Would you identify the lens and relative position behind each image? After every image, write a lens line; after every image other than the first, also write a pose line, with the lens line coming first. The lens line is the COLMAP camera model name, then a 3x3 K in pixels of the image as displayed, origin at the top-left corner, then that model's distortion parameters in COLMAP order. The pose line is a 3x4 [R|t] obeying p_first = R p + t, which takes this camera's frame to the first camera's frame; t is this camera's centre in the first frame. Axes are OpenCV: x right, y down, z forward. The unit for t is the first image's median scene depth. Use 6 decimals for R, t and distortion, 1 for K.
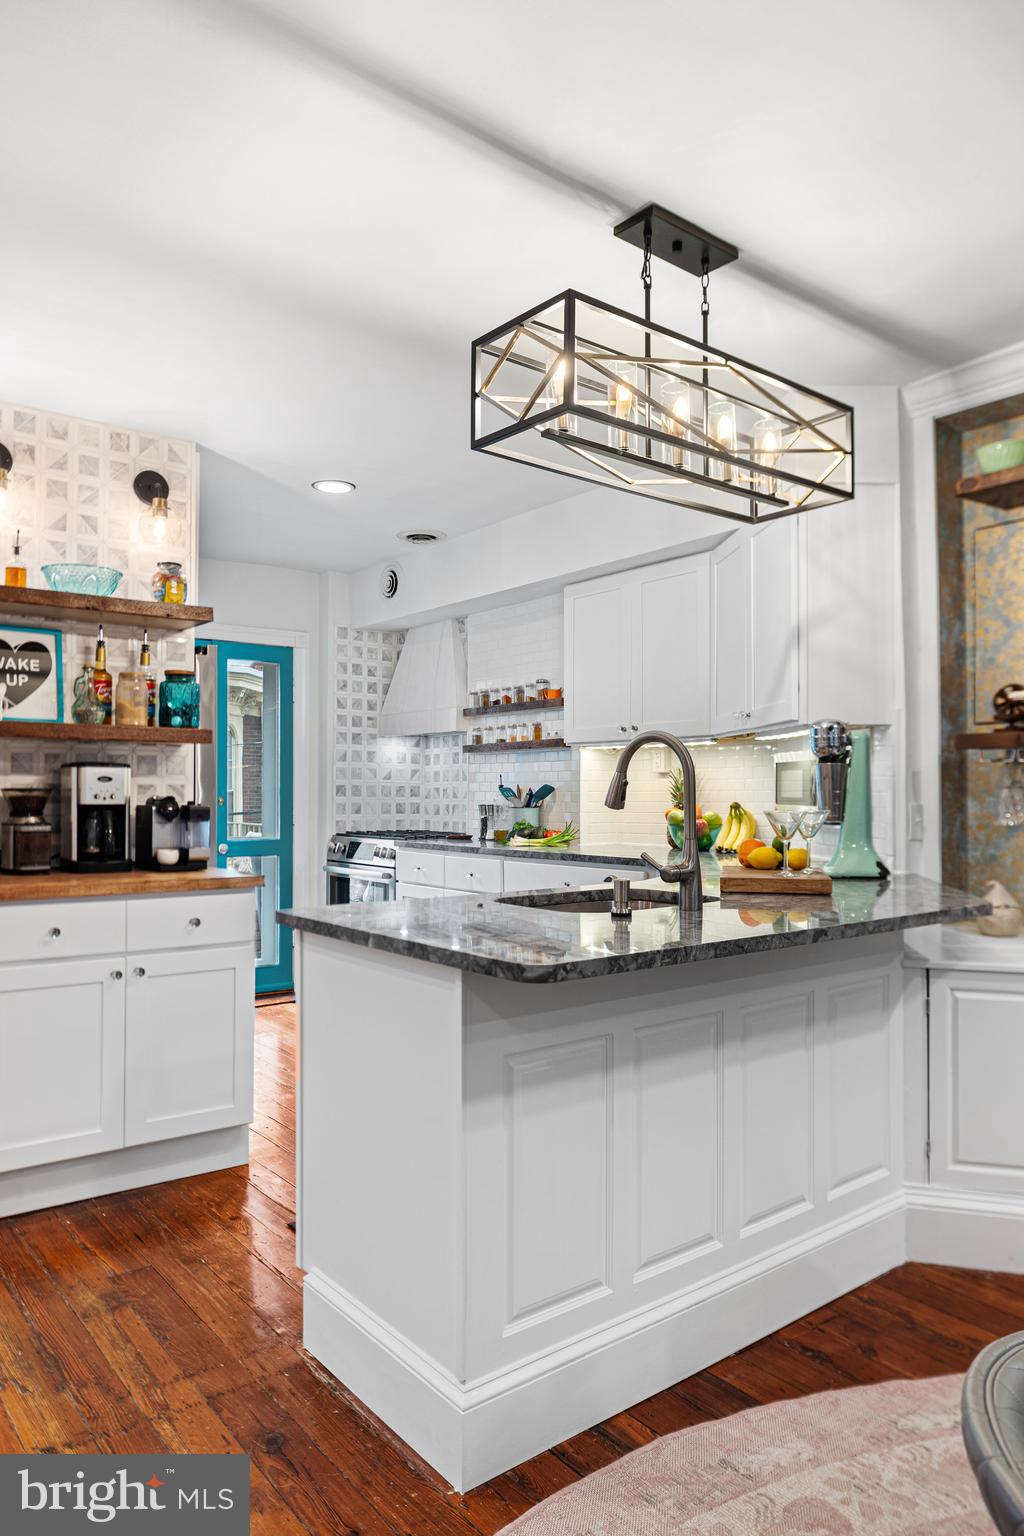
lens RADIAL K [[1018.2, 0, 509.3], [0, 1018.2, 778.9], [0, 0, 1]] dist [-0.004894, -0.000702]
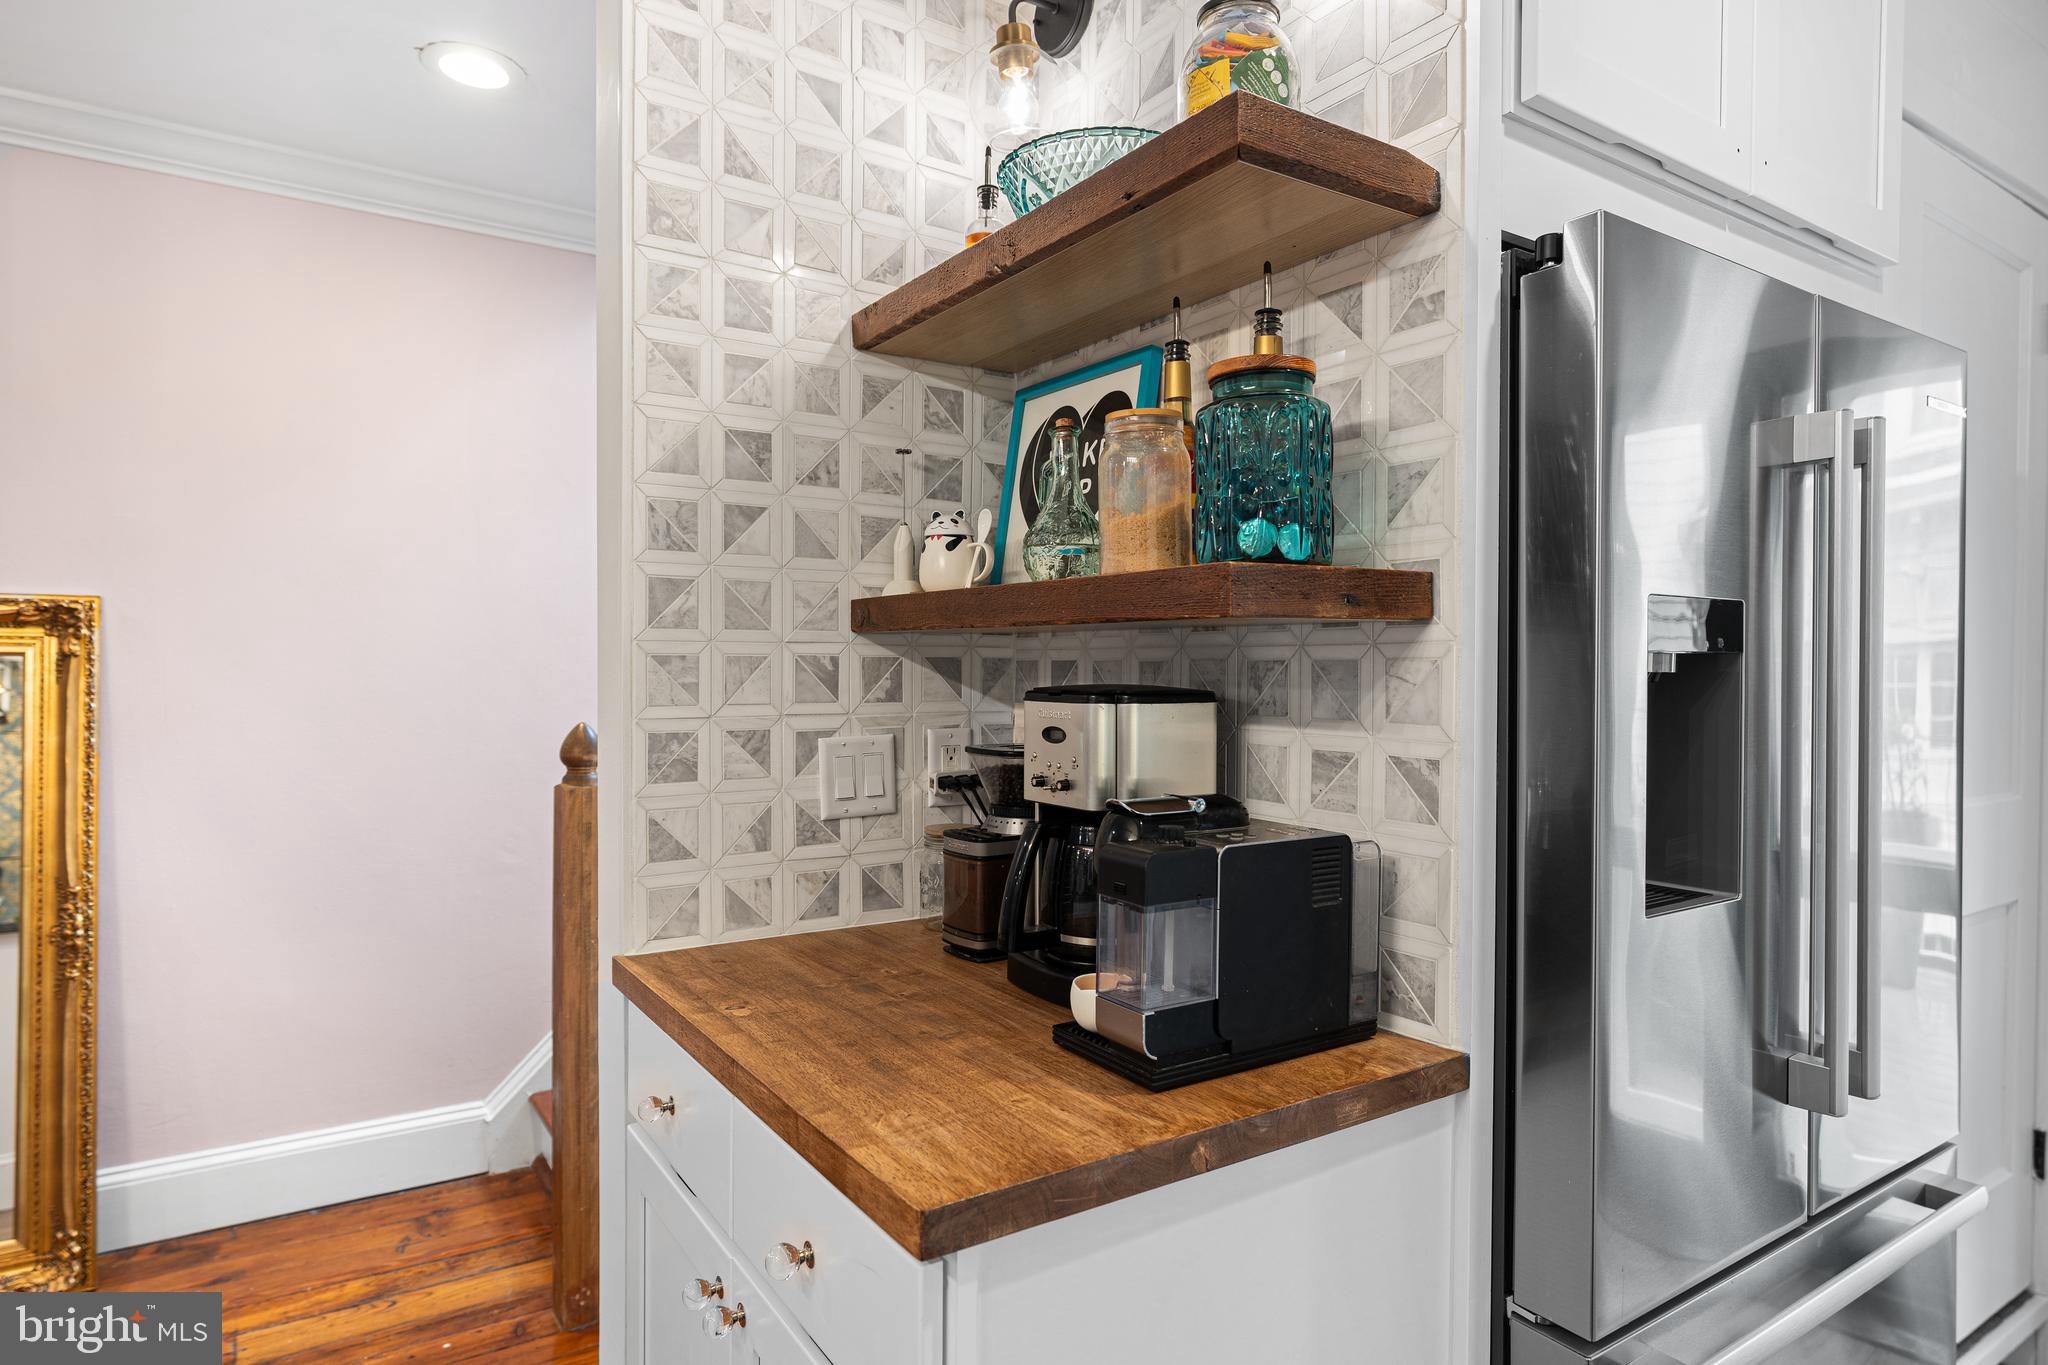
lens RADIAL K [[1160.2, 0, 1019.9], [0, 1160.2, 679.4], [0, 0, 1]] dist [0.001611, -0.000168]
pose [[-0.082349, 0.009347, -0.996560, 0.008225], [0.009842, 0.999915, 0.008565, -0.023368], [0.996555, -0.009103, -0.082434, 1.039889]]
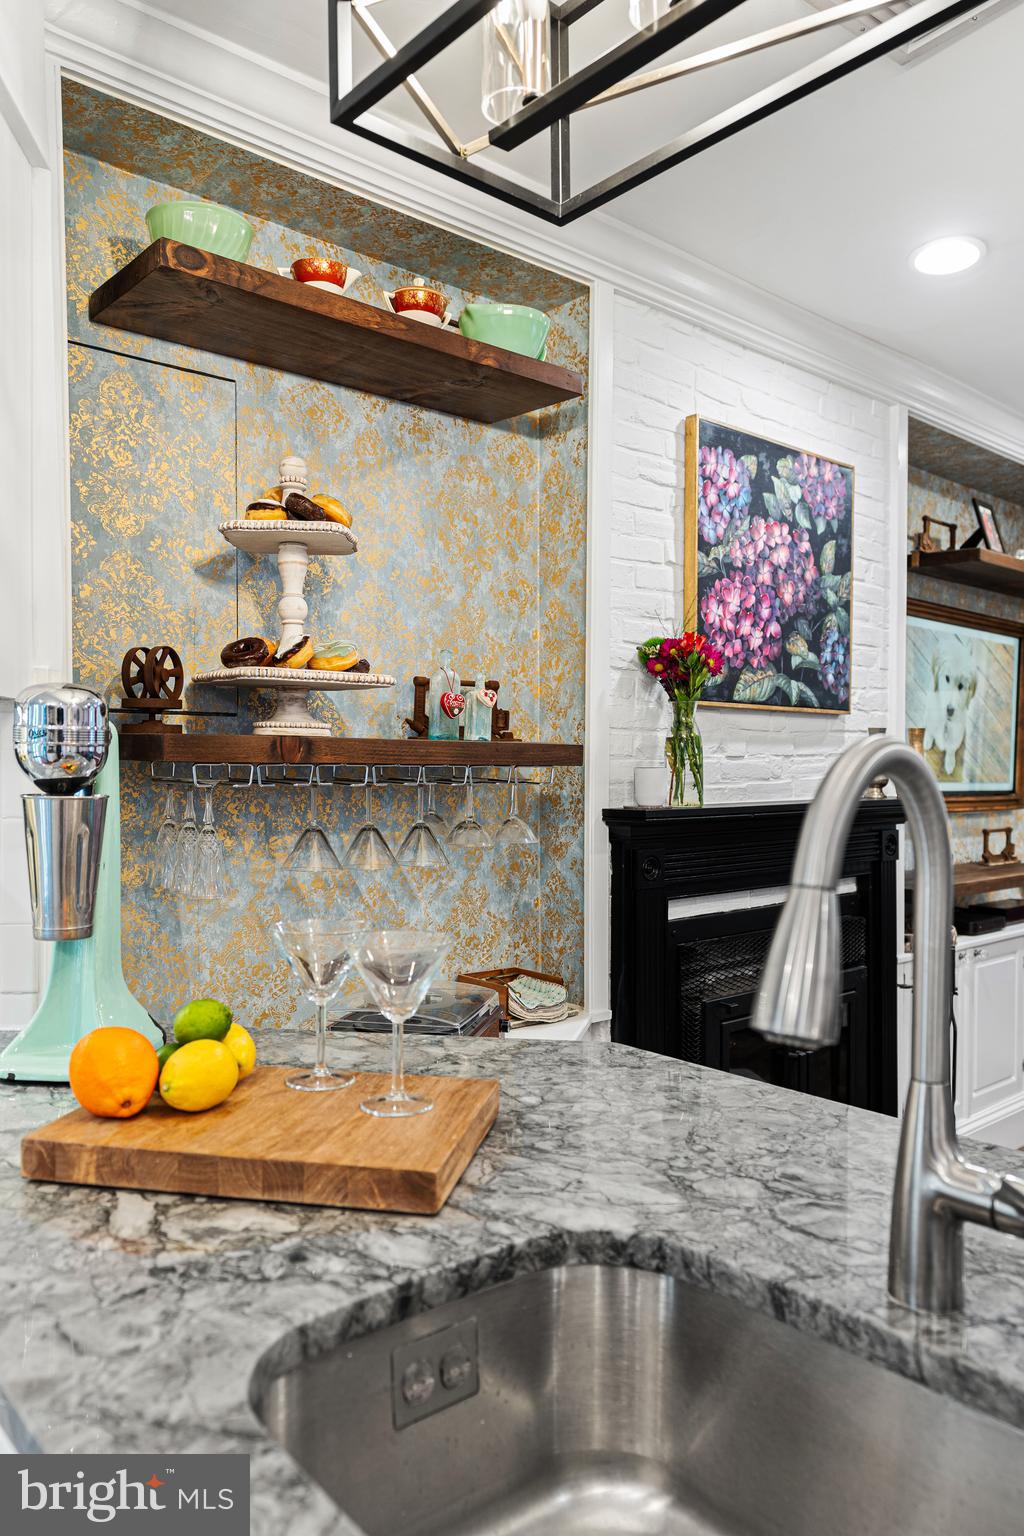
lens RADIAL K [[1102.2, 0, 514.4], [0, 1102.2, 784.3], [0, 0, 1]] dist [0.005904, -0.003088]
pose [[-0.041742, -0.016444, 0.998993, -0.121329], [-0.014647, 0.999767, 0.015845, -0.028040], [-0.999021, -0.013971, -0.041973, 0.796568]]
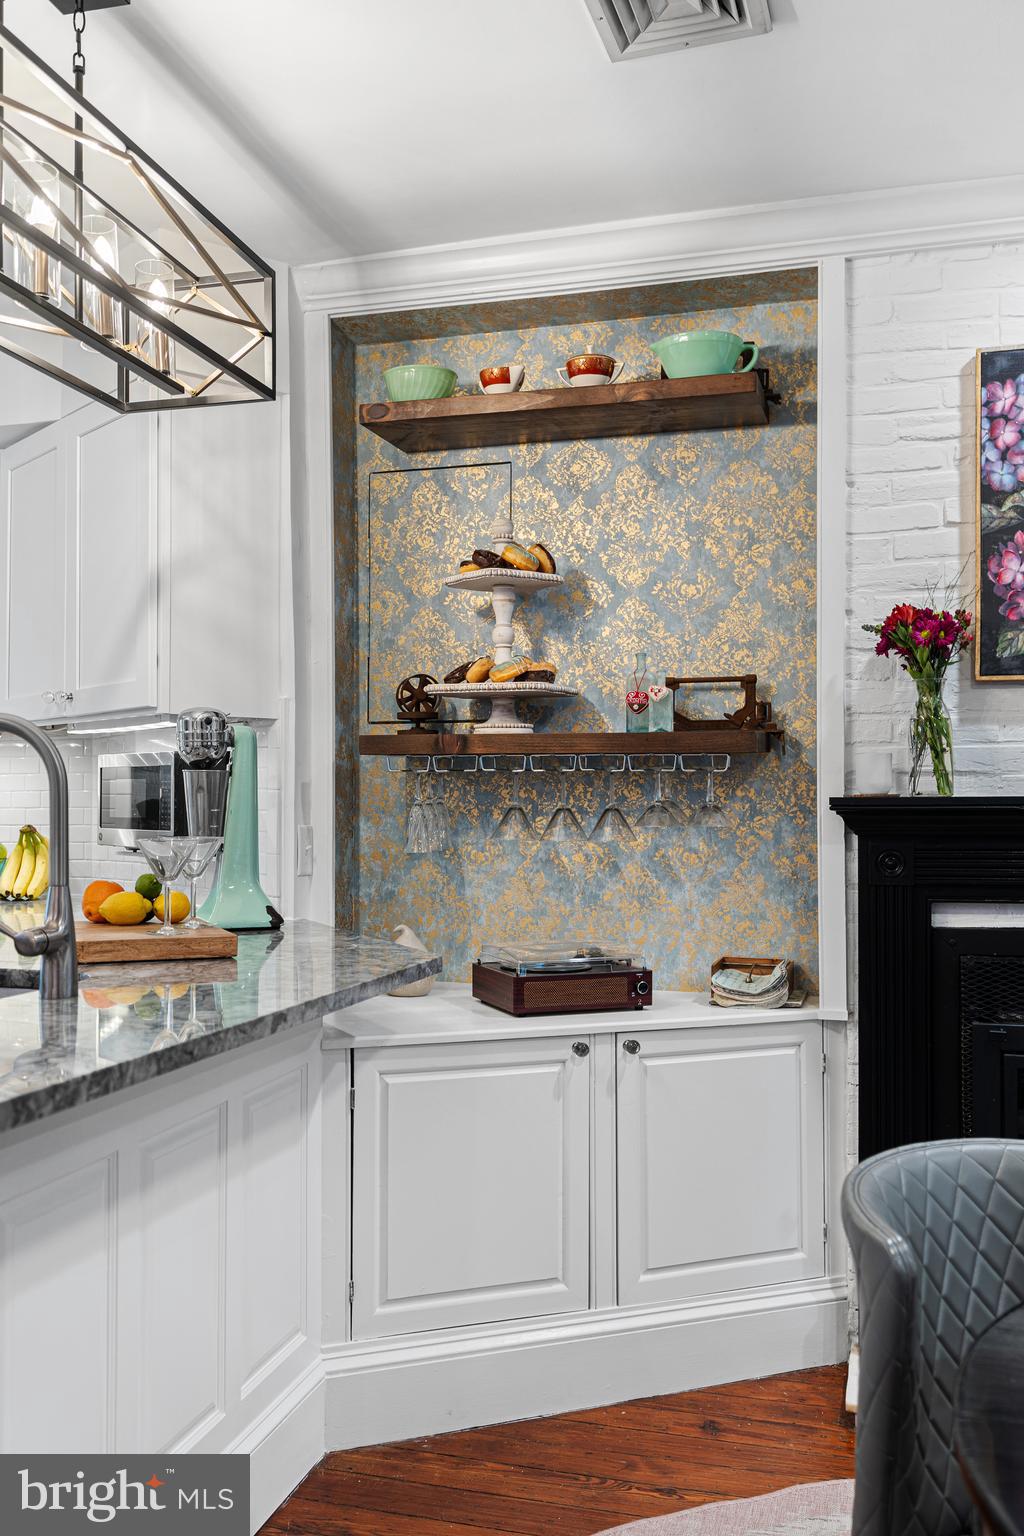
lens RADIAL K [[1354.5, 0, 512.4], [0, 1354.5, 783.5], [0, 0, 1]] dist [0.012464, -0.019334]
pose [[0.807382, 0.012333, 0.589901, -0.065040], [-0.008945, 0.999922, -0.008662, 0.000228], [-0.589962, 0.001717, 0.807429, 0.104640]]
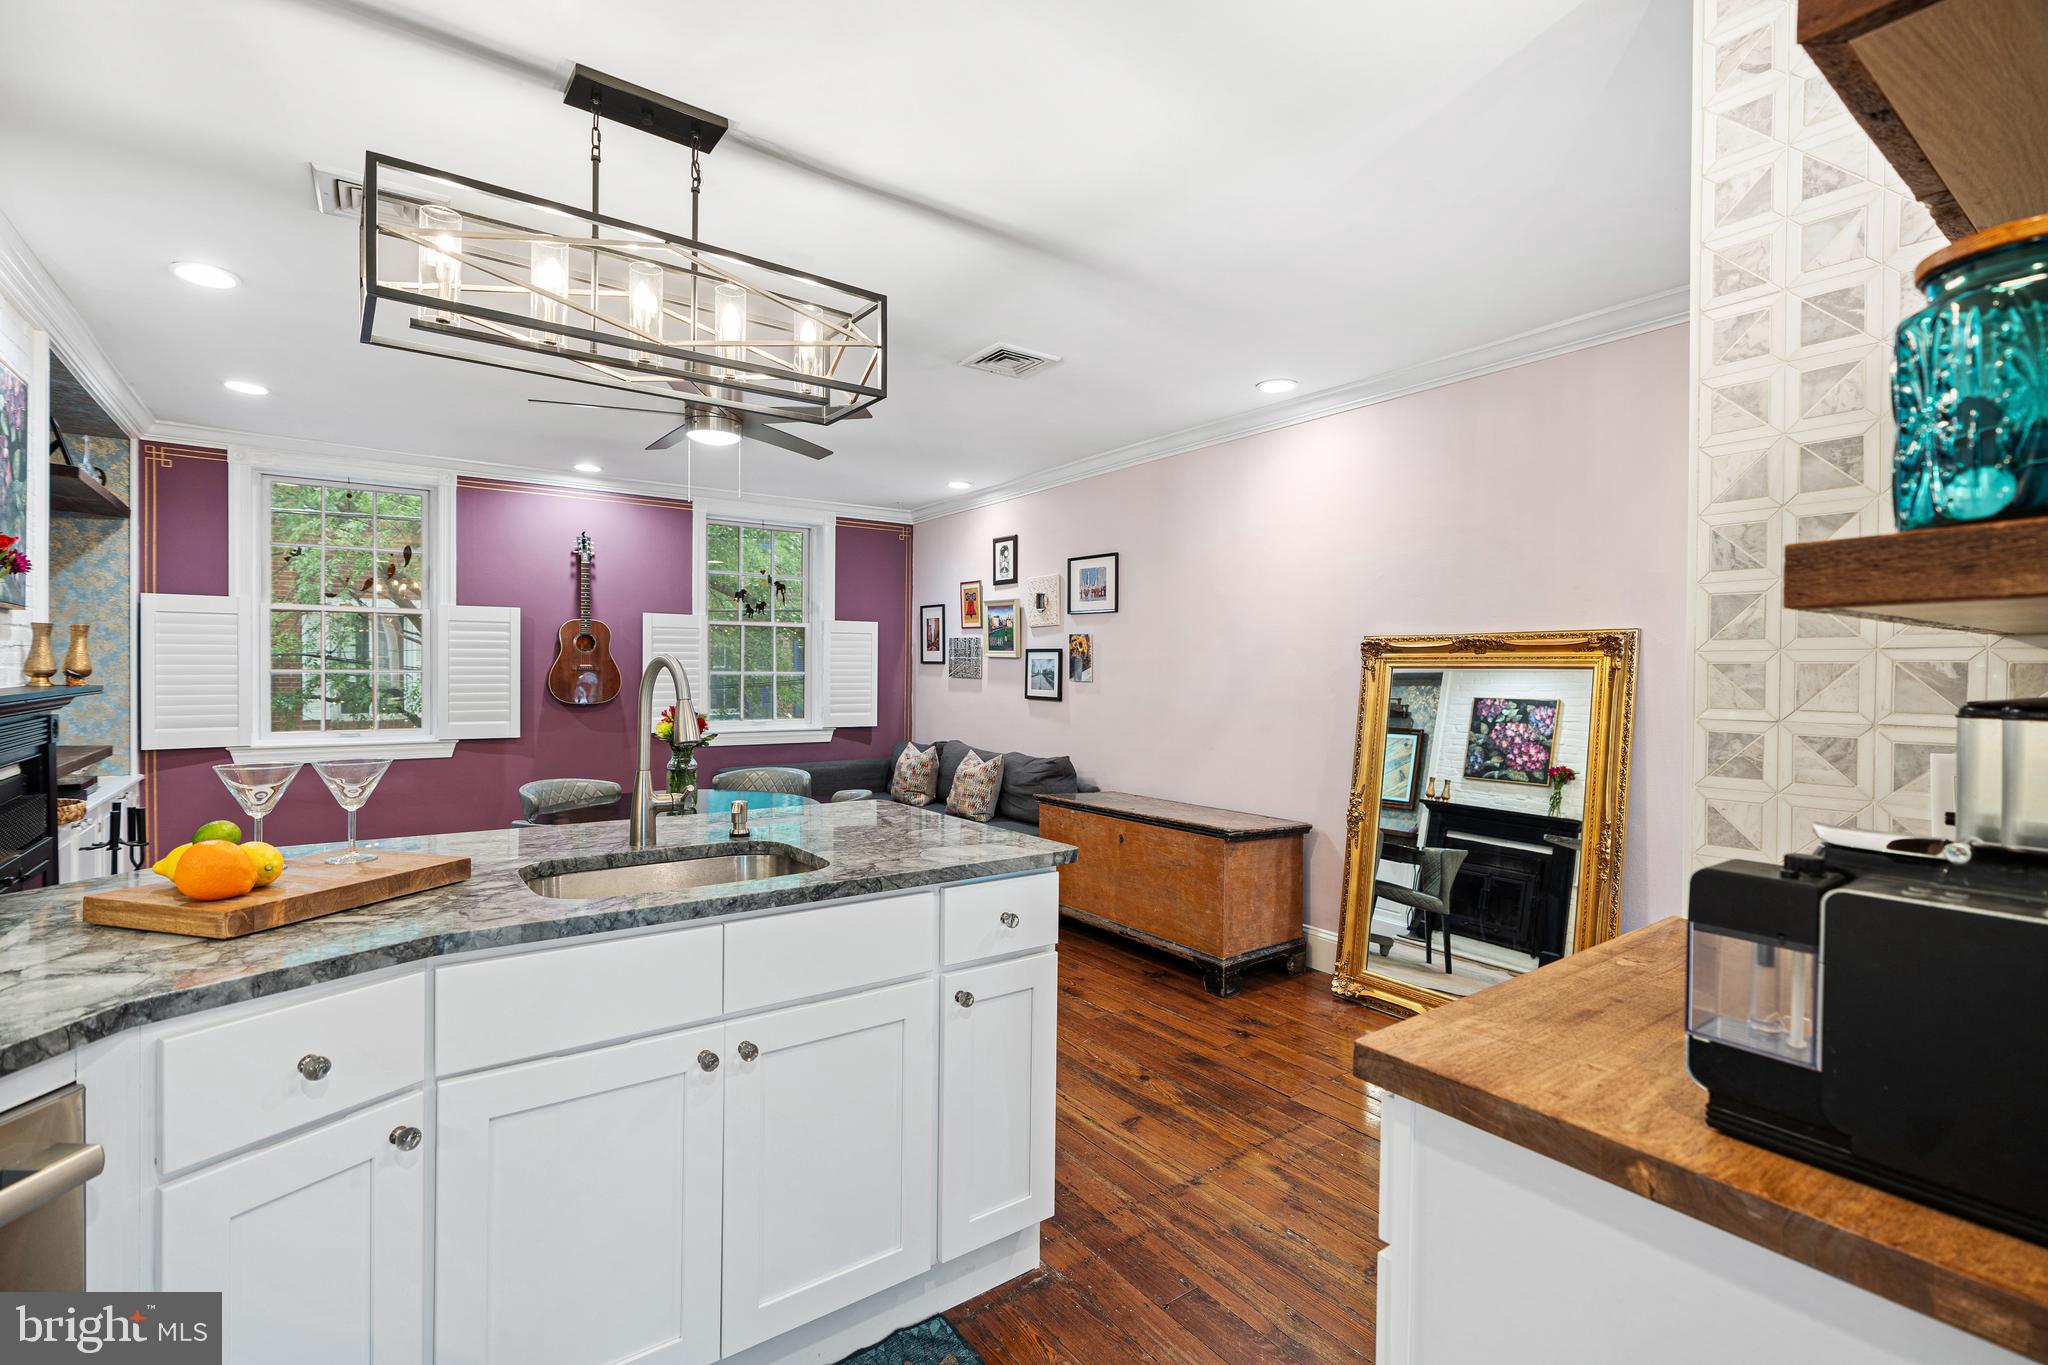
lens RADIAL K [[911.3, 0, 1017.4], [0, 911.3, 680.0], [0, 0, 1]] dist [0.000193, 0.000069]
pose [[-0.998895, -0.009559, 0.046026, -0.149510], [-0.009741, 0.999946, -0.003726, -0.018195], [-0.045987, -0.004171, -0.998933, 1.297039]]
